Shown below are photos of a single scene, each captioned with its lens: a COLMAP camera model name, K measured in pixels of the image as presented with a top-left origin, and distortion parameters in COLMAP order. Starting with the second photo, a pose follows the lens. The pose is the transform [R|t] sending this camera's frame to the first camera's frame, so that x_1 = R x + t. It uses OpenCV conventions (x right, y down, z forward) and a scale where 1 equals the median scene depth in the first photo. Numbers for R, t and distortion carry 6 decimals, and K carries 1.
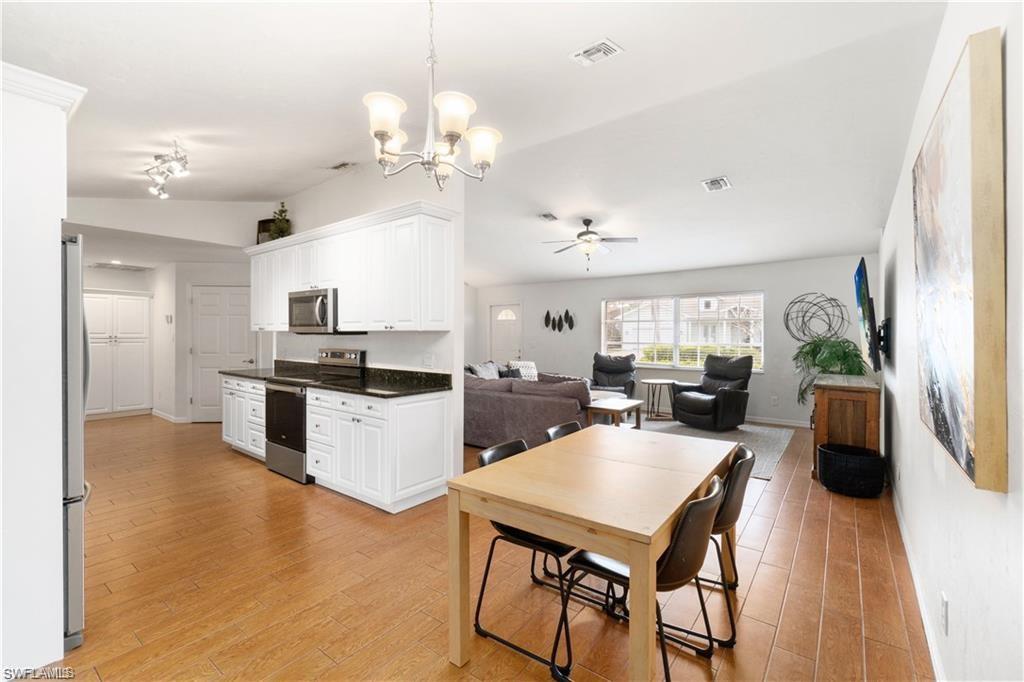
lens RADIAL K [[440.3, 0, 509.7], [0, 440.3, 335.5], [0, 0, 1]] dist [-0.005060, -0.000927]
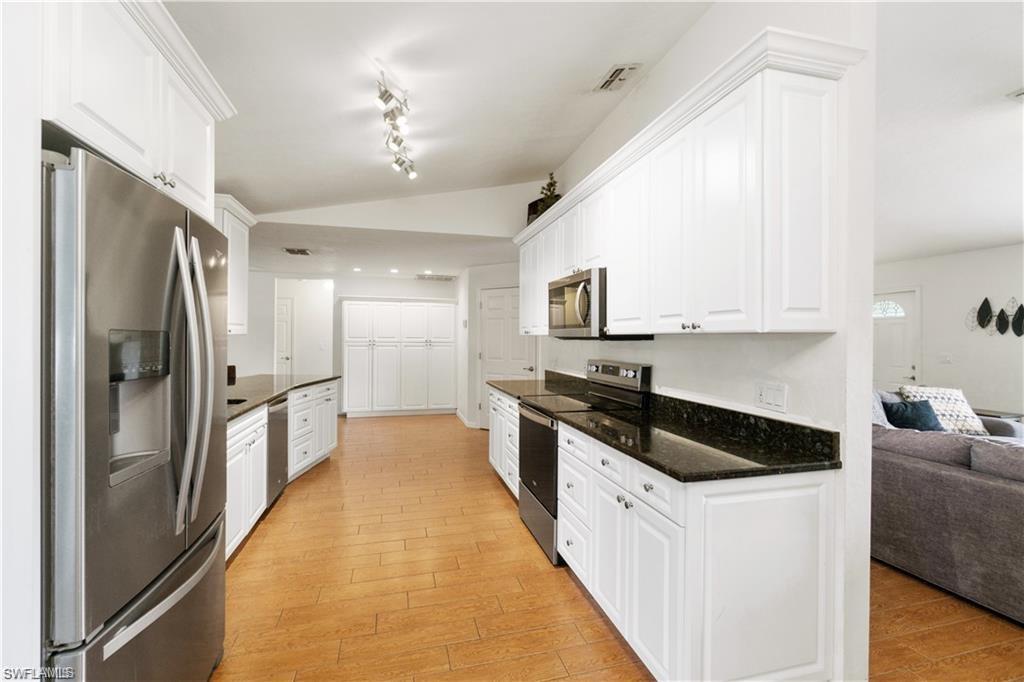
lens RADIAL K [[440.3, 0, 506.7], [0, 440.3, 340.7], [0, 0, 1]] dist [-0.005060, -0.000927]
pose [[0.787100, 0.005171, -0.616804, -0.104664], [-0.004791, 0.999986, 0.002270, -0.001412], [0.616807, 0.001168, 0.787114, 0.386342]]
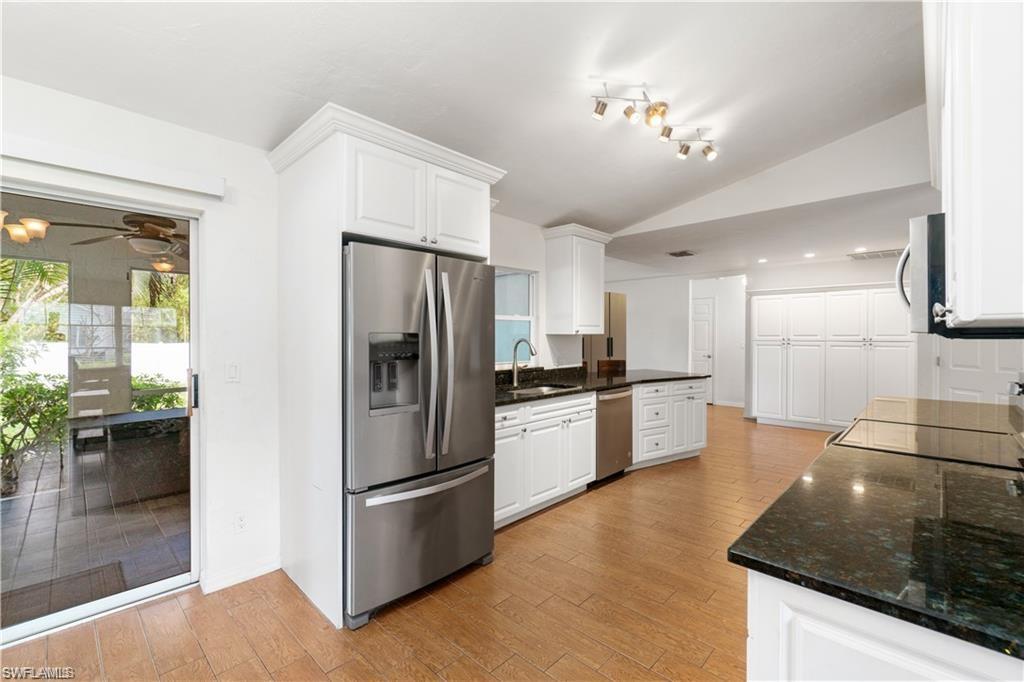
lens RADIAL K [[440.3, 0, 509.0], [0, 440.3, 339.9], [0, 0, 1]] dist [-0.005060, -0.000927]
pose [[-0.115949, 0.005847, -0.993238, 0.012767], [-0.000270, 0.999982, 0.005919, -0.001410], [0.993255, 0.000955, -0.115945, 0.641444]]
